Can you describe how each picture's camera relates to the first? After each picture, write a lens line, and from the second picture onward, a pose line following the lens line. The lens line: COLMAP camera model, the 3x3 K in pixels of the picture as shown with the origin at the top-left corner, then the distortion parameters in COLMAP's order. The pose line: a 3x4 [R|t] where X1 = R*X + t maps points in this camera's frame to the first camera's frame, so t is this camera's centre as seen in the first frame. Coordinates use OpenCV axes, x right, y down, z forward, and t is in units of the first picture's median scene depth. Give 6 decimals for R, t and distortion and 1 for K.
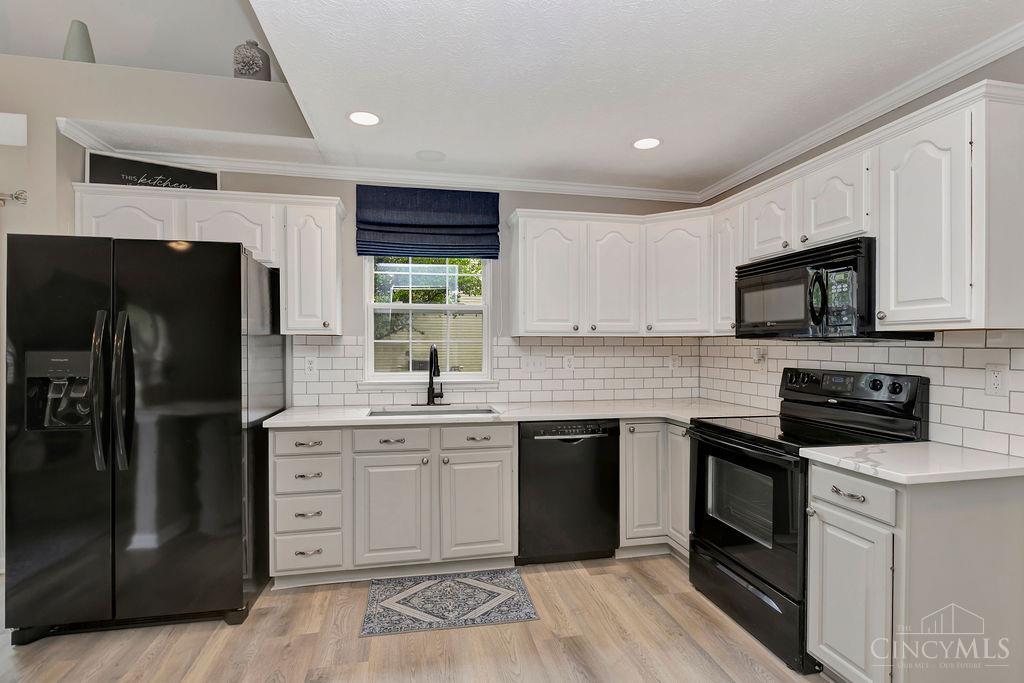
lens RADIAL K [[485.4, 0, 505.8], [0, 485.4, 352.6], [0, 0, 1]] dist [-0.003430, -0.000426]
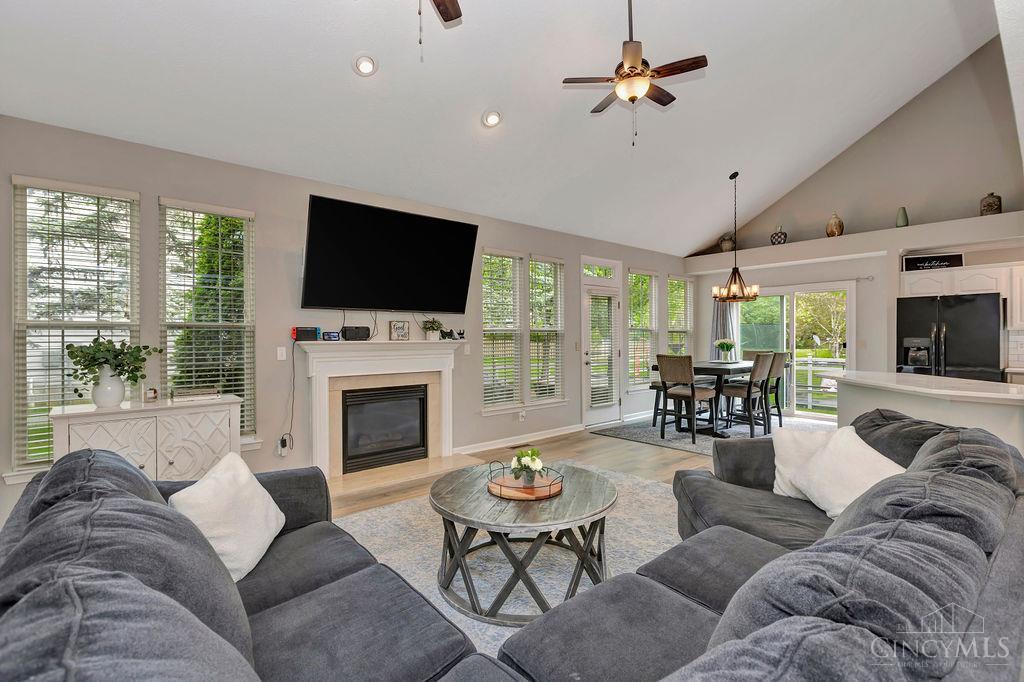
lens RADIAL K [[461.3, 0, 512.0], [0, 461.3, 341.0], [0, 0, 1]] dist [-0.001307, -0.000335]
pose [[0.476580, 0.001498, -0.879130, 0.266127], [-0.008569, 0.999959, -0.002942, 0.033401], [0.879089, 0.008936, 0.476573, -1.874958]]
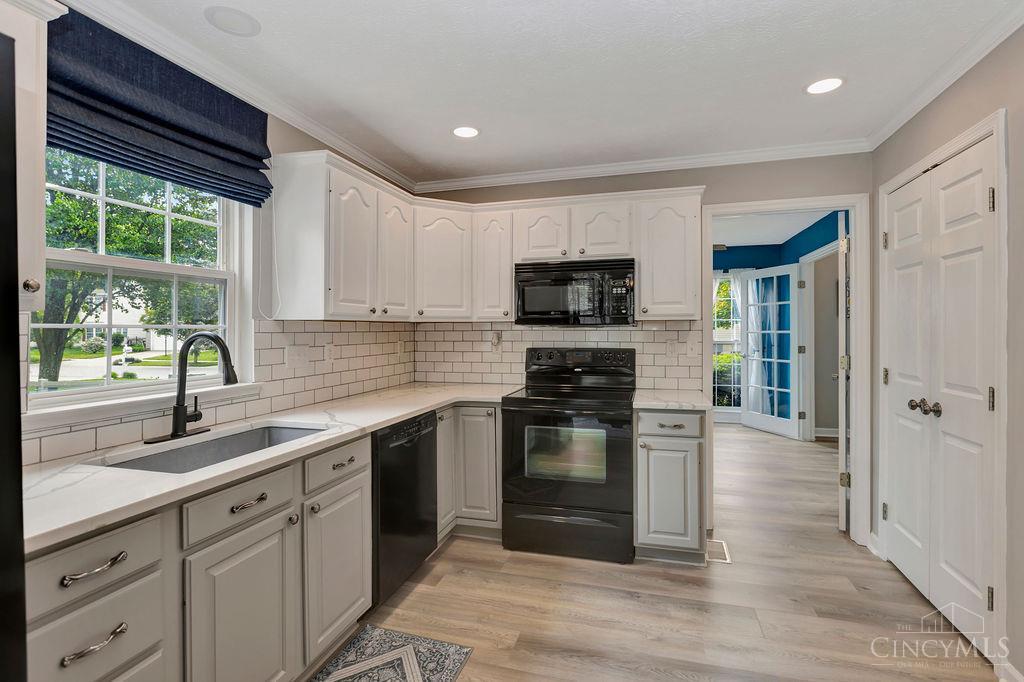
lens RADIAL K [[487.8, 0, 514.0], [0, 487.8, 327.3], [0, 0, 1]] dist [-0.000538, -0.000033]
pose [[0.466972, 0.000531, 0.884272, -0.577907], [0.019102, 0.999760, -0.010688, -0.009628], [-0.884066, 0.021882, 0.466850, 0.450728]]
